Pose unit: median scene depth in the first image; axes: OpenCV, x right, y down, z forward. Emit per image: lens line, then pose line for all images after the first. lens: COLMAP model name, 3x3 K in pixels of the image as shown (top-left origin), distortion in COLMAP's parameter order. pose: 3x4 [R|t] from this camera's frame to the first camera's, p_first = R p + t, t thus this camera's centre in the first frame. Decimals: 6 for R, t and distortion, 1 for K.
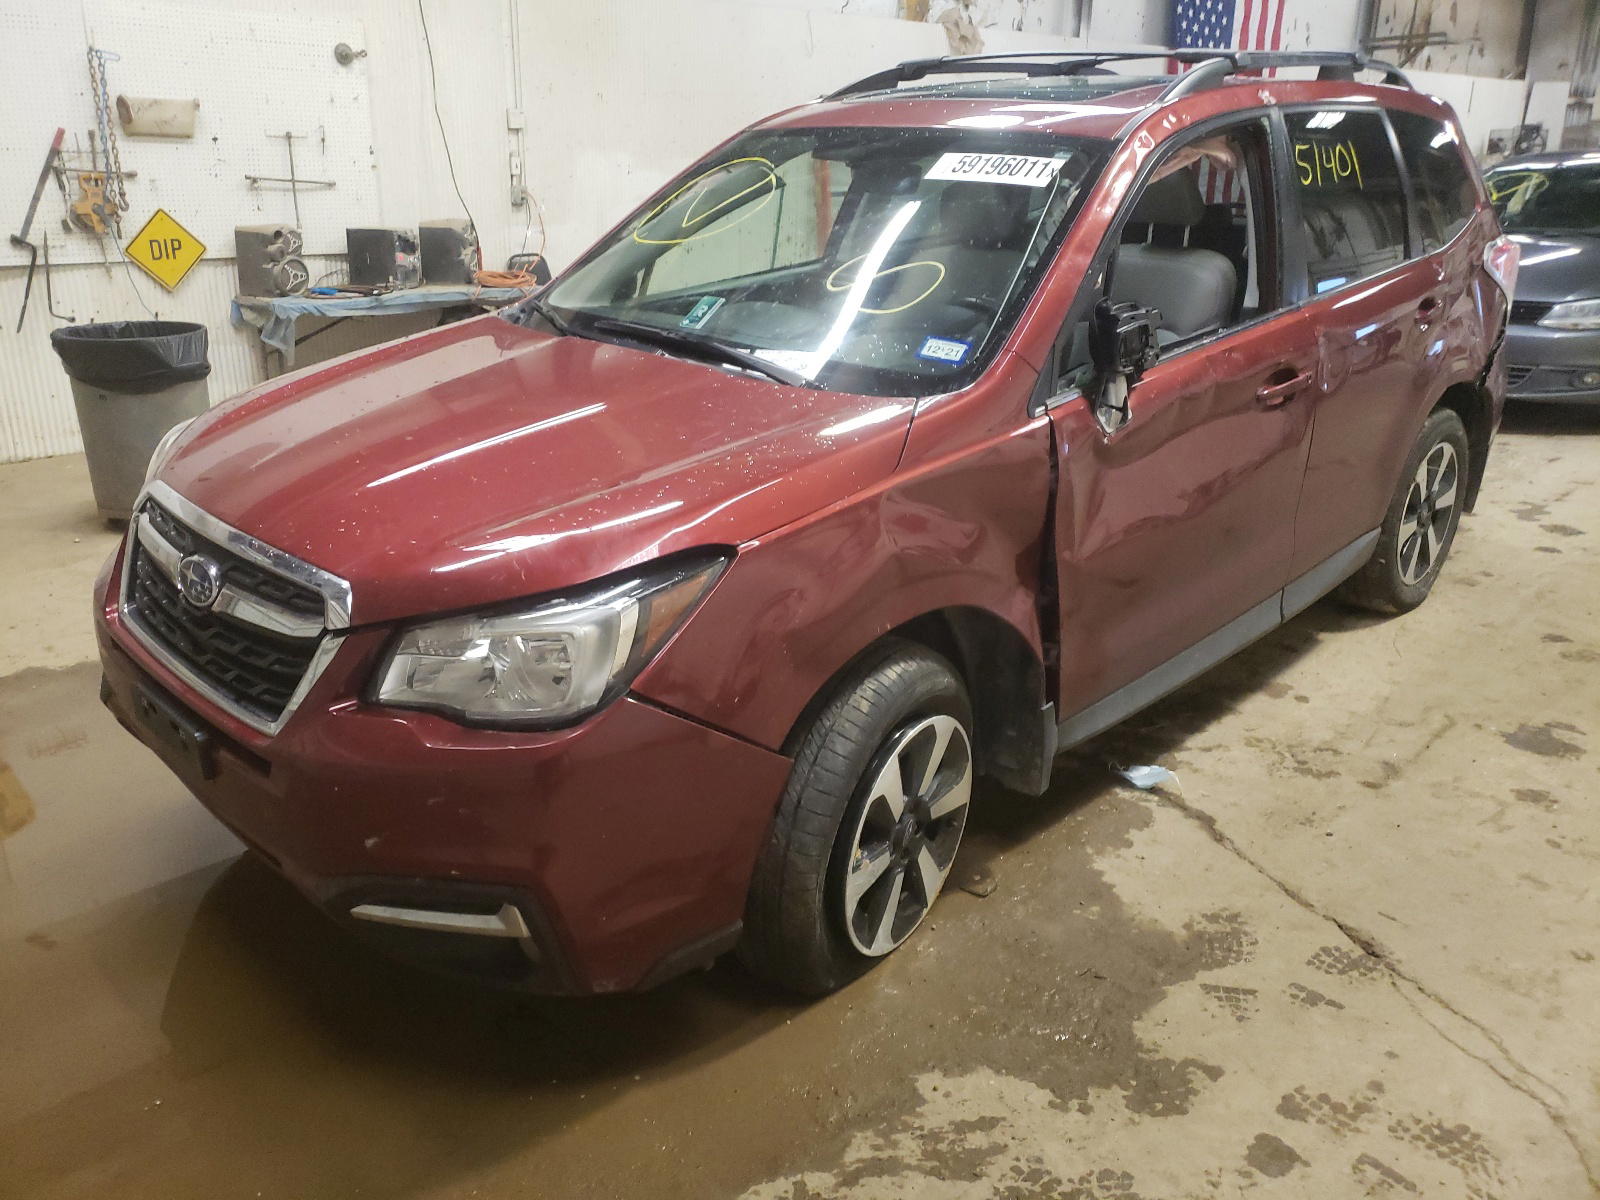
lens RADIAL K [[1235.6, 0, 668.2], [0, 1235.6, 668.1], [0, 0, 1]] dist [0.022924, 0.006192]
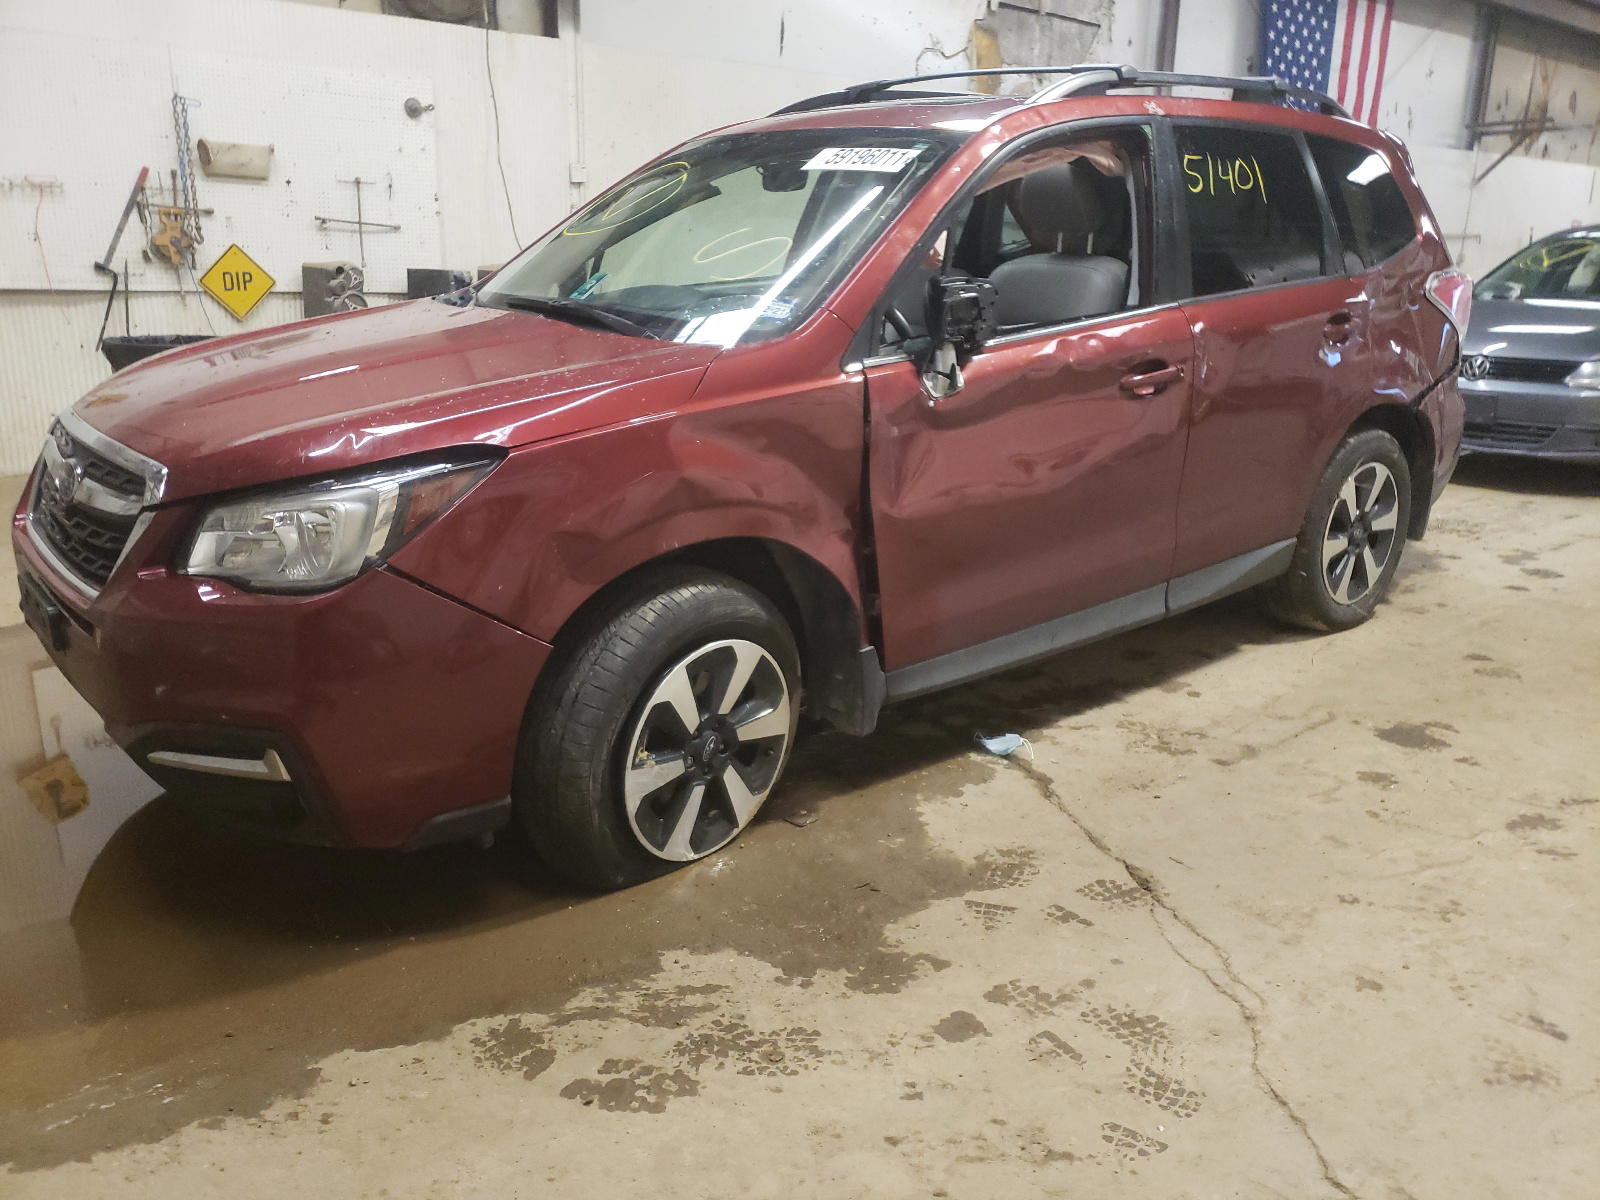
lens RADIAL K [[1233.1, 0, 702.6], [0, 1233.1, 704.5], [0, 0, 1]] dist [0.021482, 0.008721]
pose [[0.995540, 0.049217, -0.080483, 0.229436], [-0.052581, 0.997806, -0.040229, 0.115758], [0.078326, 0.044281, 0.995944, -0.055202]]
